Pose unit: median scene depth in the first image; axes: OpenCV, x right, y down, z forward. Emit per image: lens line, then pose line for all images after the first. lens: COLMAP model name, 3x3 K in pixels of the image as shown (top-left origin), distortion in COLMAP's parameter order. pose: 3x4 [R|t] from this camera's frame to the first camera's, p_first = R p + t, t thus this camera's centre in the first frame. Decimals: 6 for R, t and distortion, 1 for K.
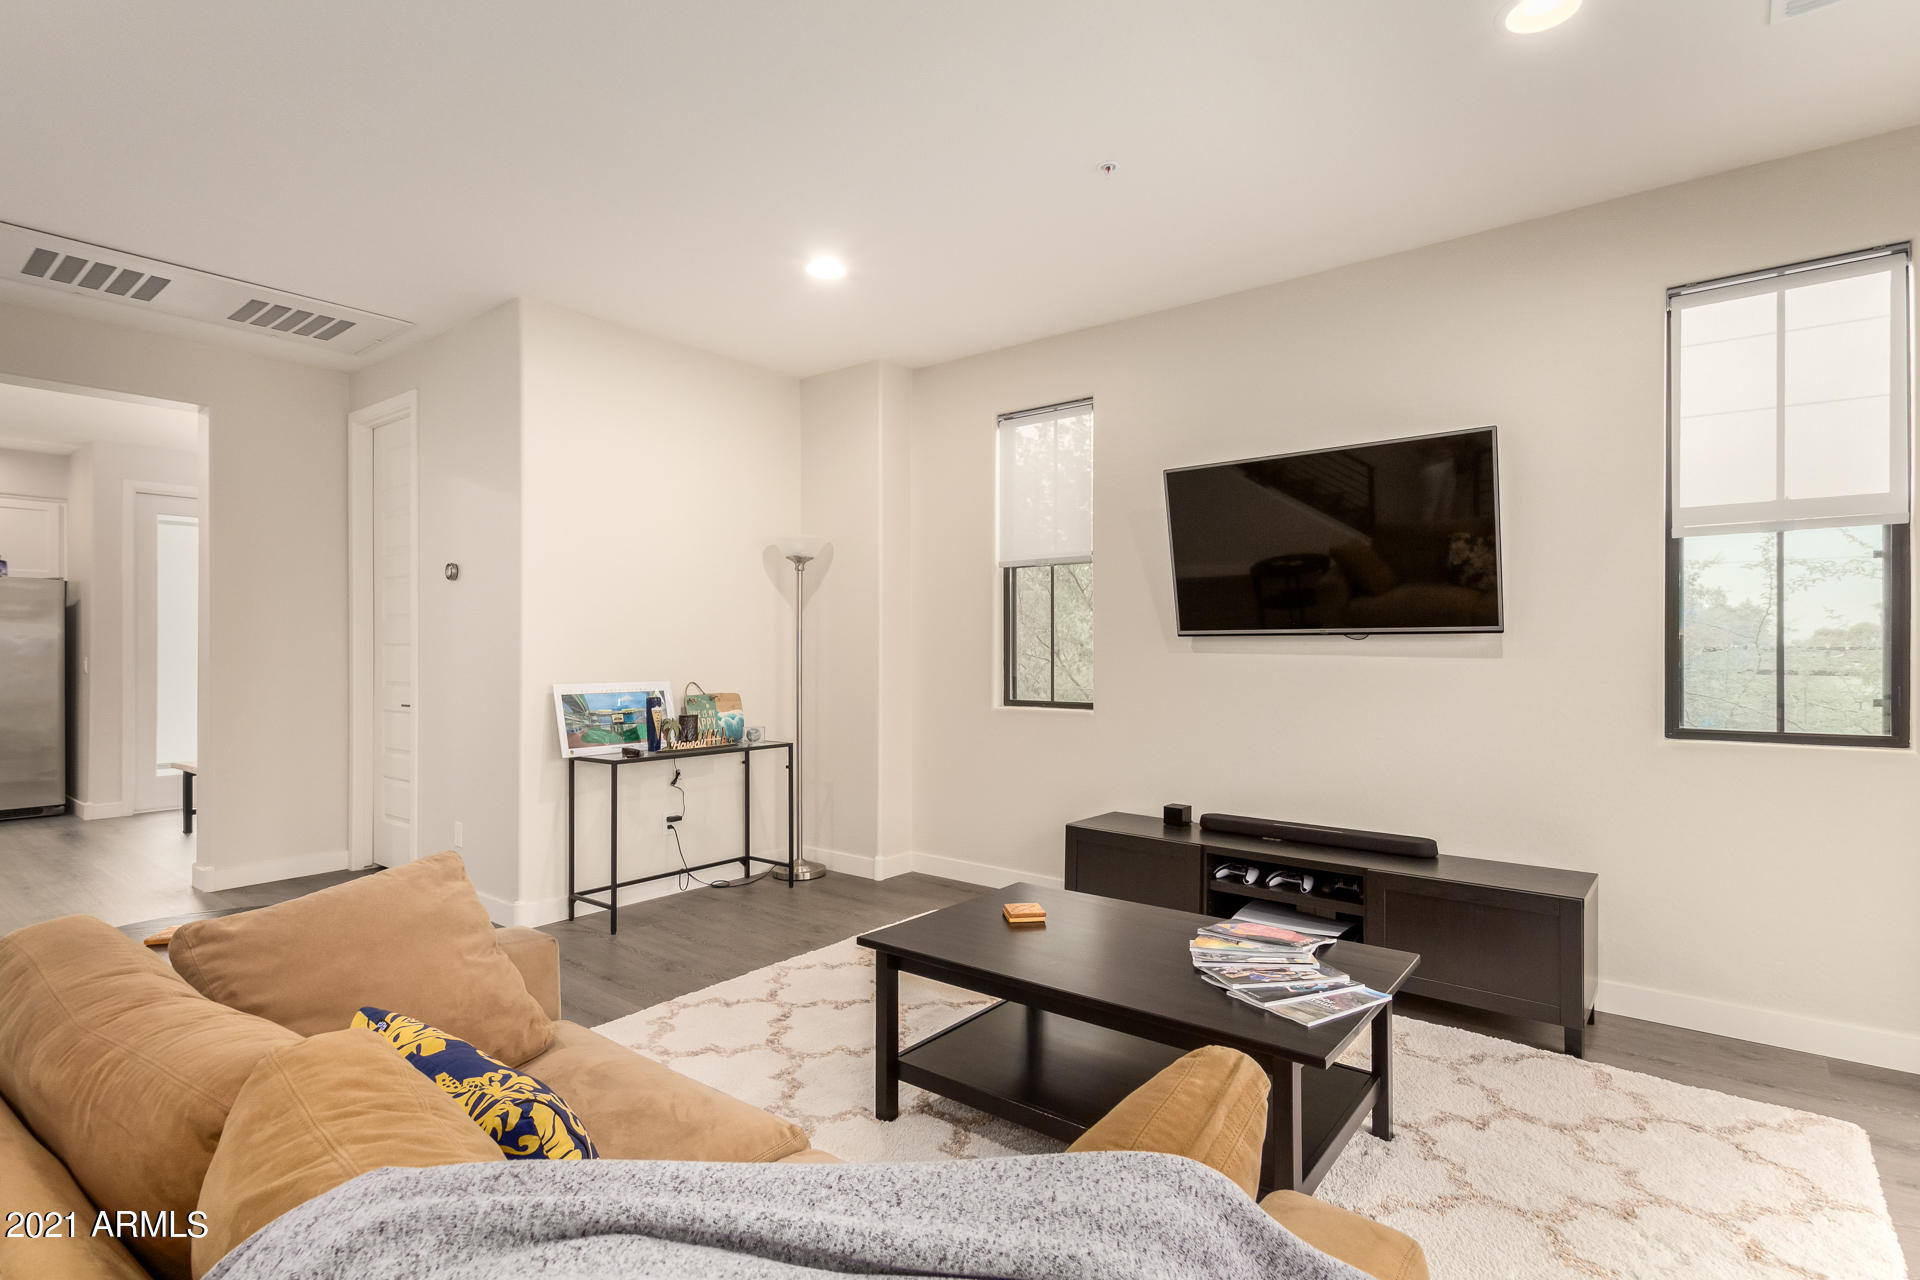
lens RADIAL K [[927.0, 0, 961.1], [0, 927.0, 657.5], [0, 0, 1]] dist [0.000668, -0.001616]
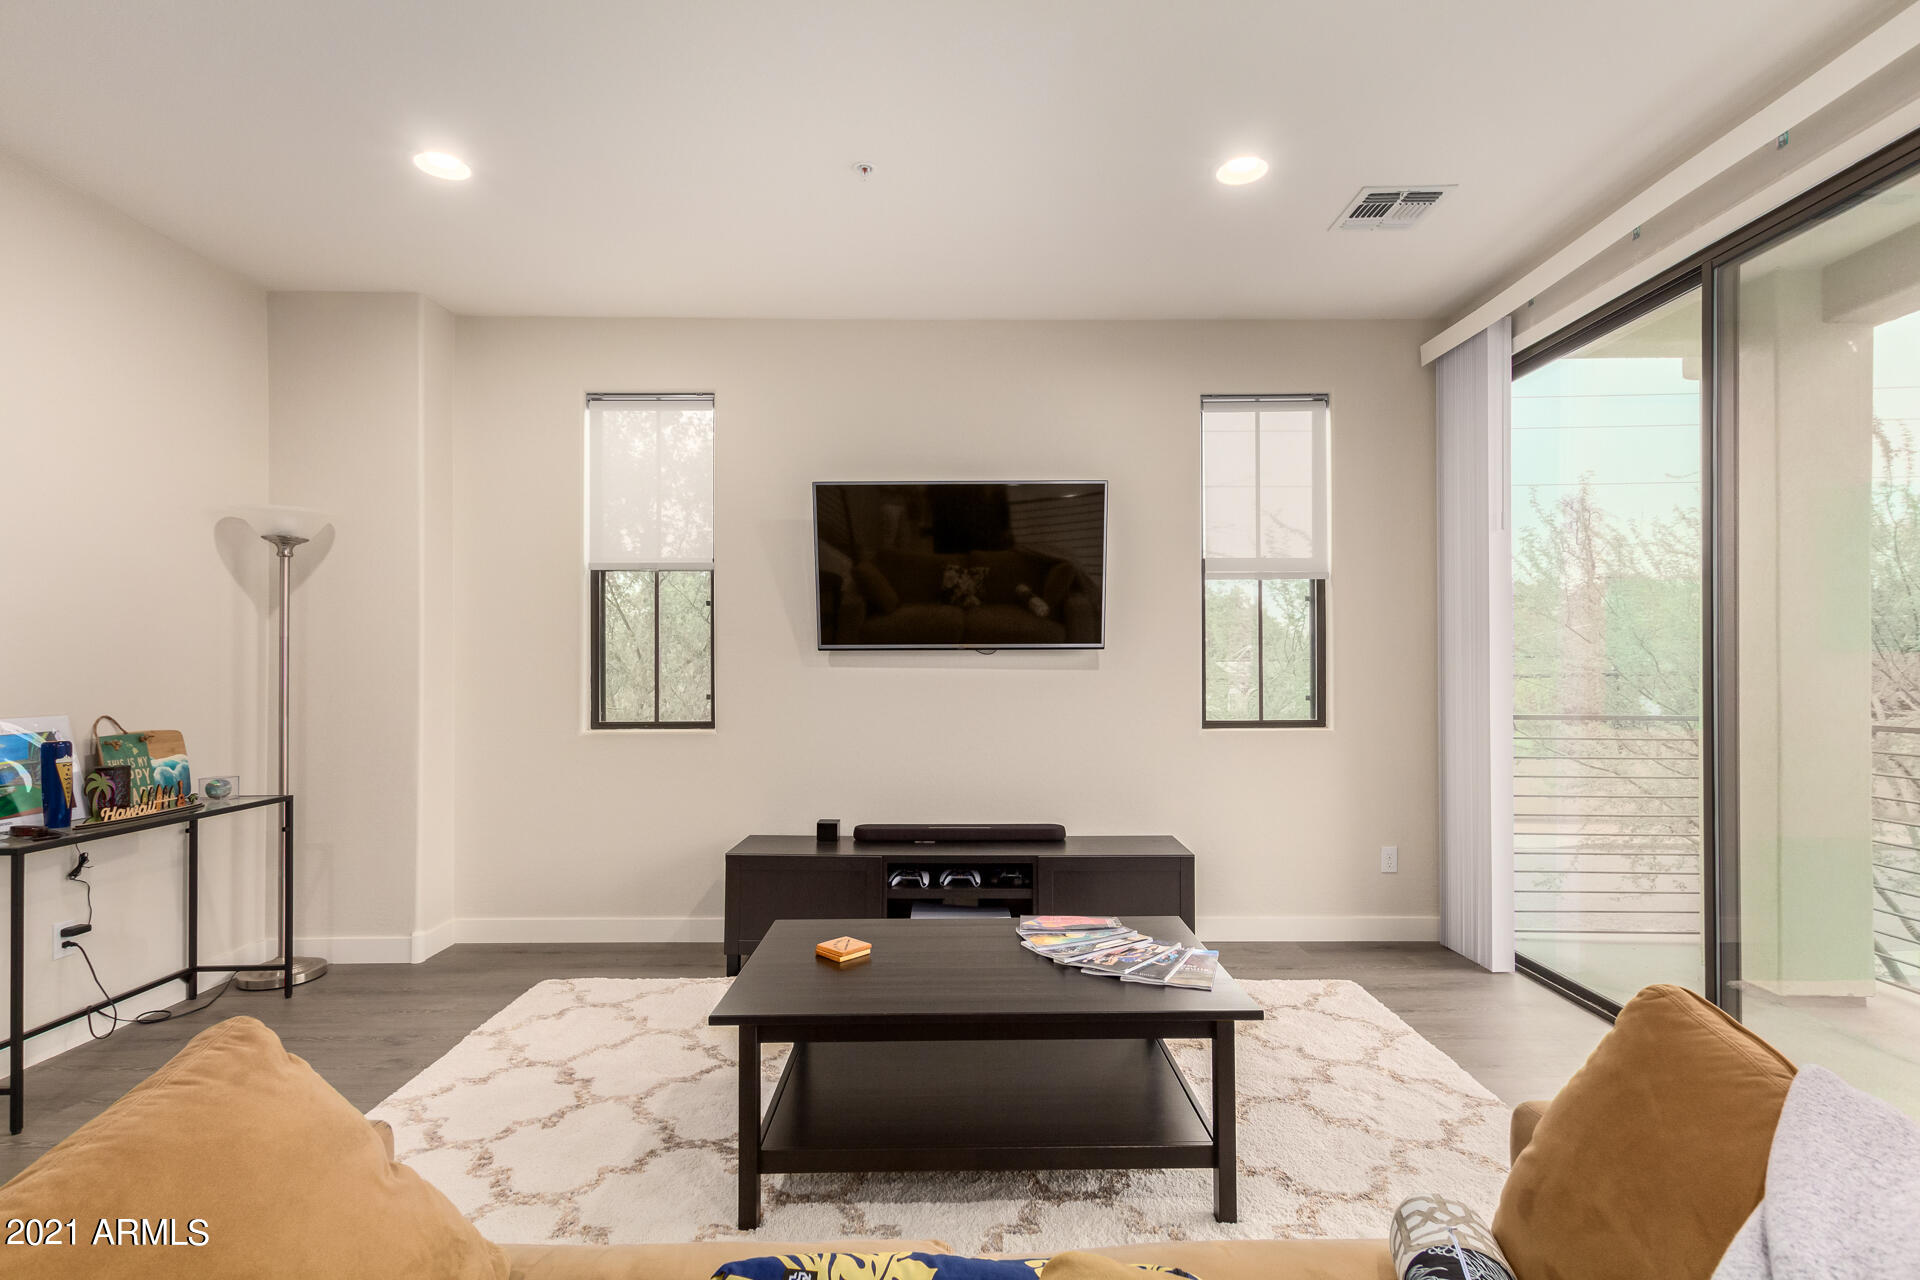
lens RADIAL K [[927.0, 0, 961.1], [0, 927.0, 657.5], [0, 0, 1]] dist [0.000668, -0.001616]
pose [[0.777962, 0.000952, 0.628311, -0.270599], [0.008251, 0.999897, -0.011731, -0.002390], [-0.628257, 0.014310, 0.777874, 0.131437]]
